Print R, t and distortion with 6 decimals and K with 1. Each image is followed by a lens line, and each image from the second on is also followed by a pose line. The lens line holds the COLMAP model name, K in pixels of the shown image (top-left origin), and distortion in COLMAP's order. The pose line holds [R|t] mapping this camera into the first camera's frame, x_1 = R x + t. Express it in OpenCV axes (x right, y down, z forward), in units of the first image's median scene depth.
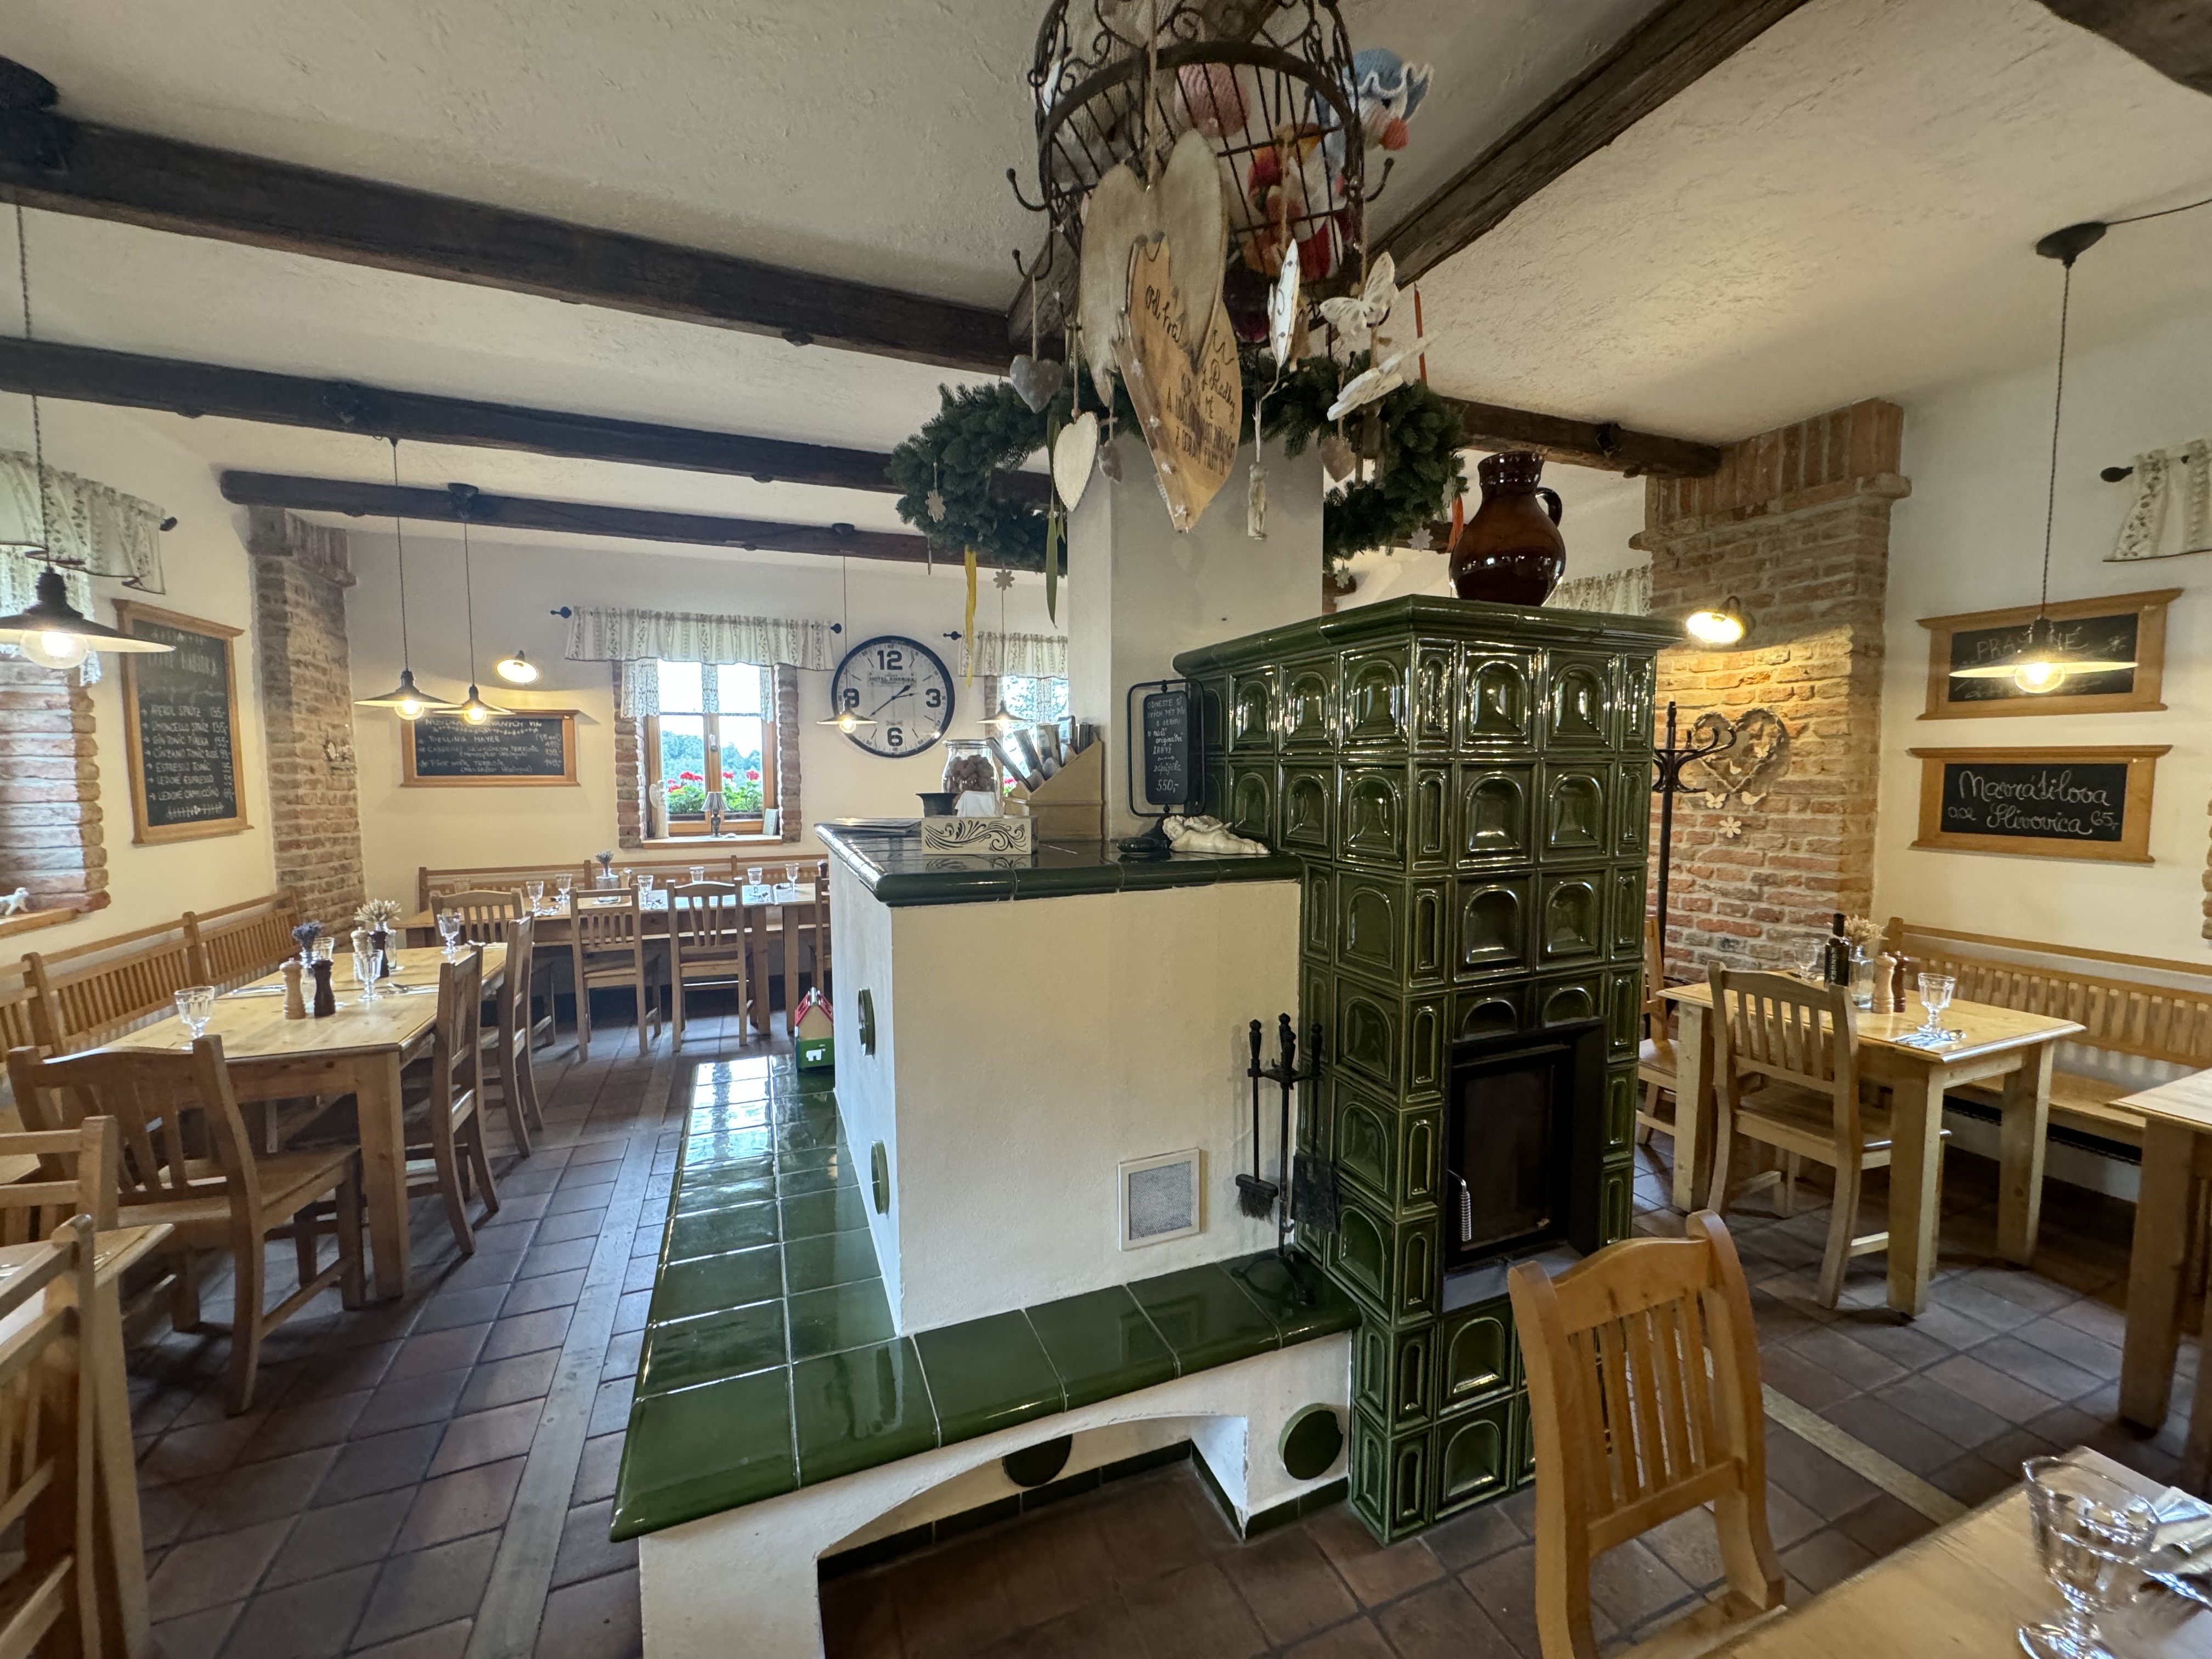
lens RADIAL K [[880.7, 0, 1107.5], [0, 880.7, 827.1], [0, 0, 1]] dist [-0.001651, 0.000040]
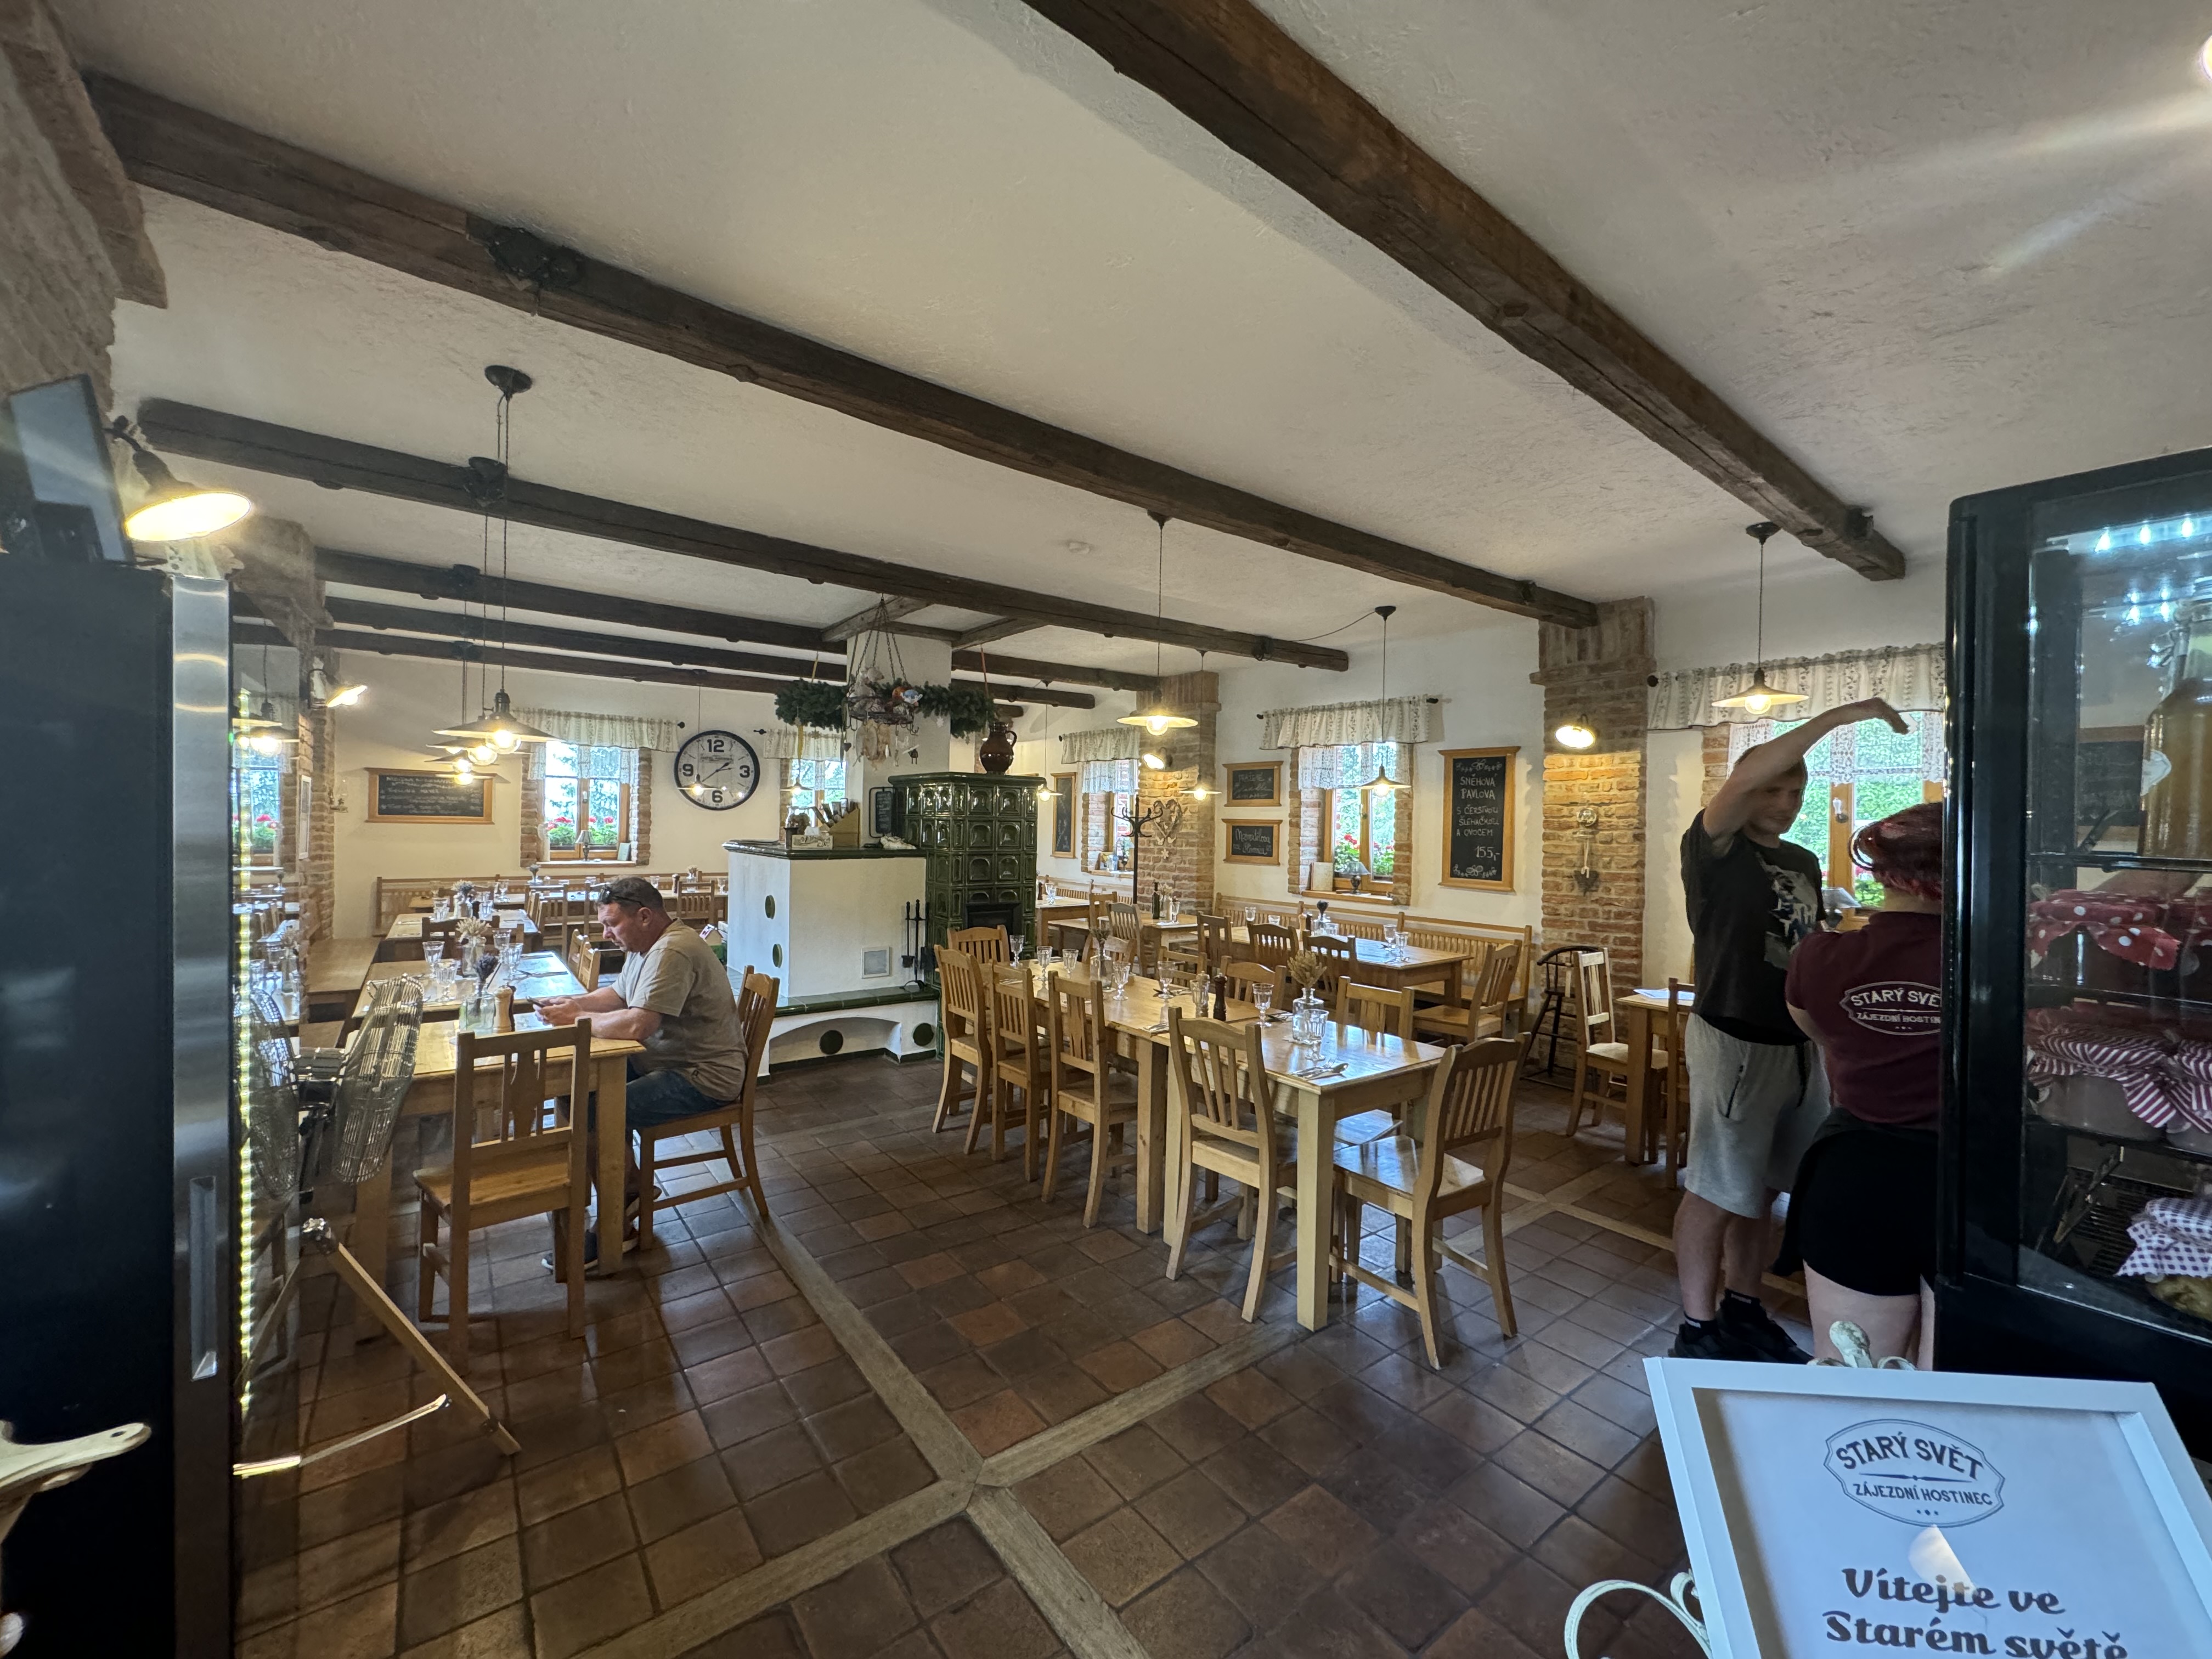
lens RADIAL K [[880.7, 0, 1097.4], [0, 880.7, 824.6], [0, 0, 1]] dist [-0.001651, 0.000040]
pose [[0.966765, 0.020983, 0.254802, 0.008263], [-0.003911, 0.997724, -0.067323, 0.074368], [-0.255635, 0.064088, 0.964647, -1.030113]]
